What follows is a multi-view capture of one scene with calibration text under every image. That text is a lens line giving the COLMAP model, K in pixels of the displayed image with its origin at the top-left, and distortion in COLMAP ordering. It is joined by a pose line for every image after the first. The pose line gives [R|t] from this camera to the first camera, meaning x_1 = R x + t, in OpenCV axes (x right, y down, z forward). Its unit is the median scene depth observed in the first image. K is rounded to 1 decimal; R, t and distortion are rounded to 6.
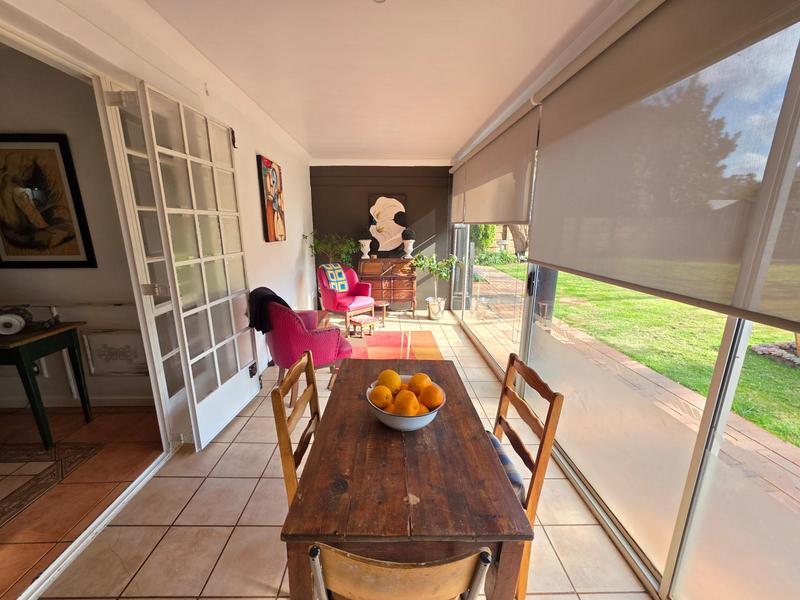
lens RADIAL K [[317.3, 0, 397.2], [0, 317.3, 300.9], [0, 0, 1]] dist [-0.002976, -0.000229]
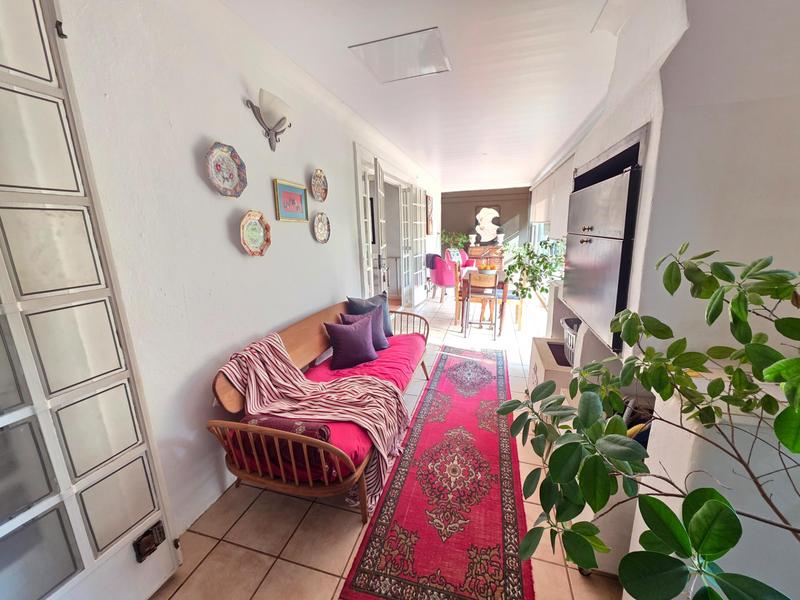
lens RADIAL K [[317.3, 0, 400.4], [0, 317.3, 300.7], [0, 0, 1]] dist [-0.002976, -0.000229]
pose [[0.955192, 0.036647, -0.293711, 0.036857], [-0.038649, 0.999252, -0.001014, 0.165335], [0.293454, 0.012321, 0.955894, -0.676407]]
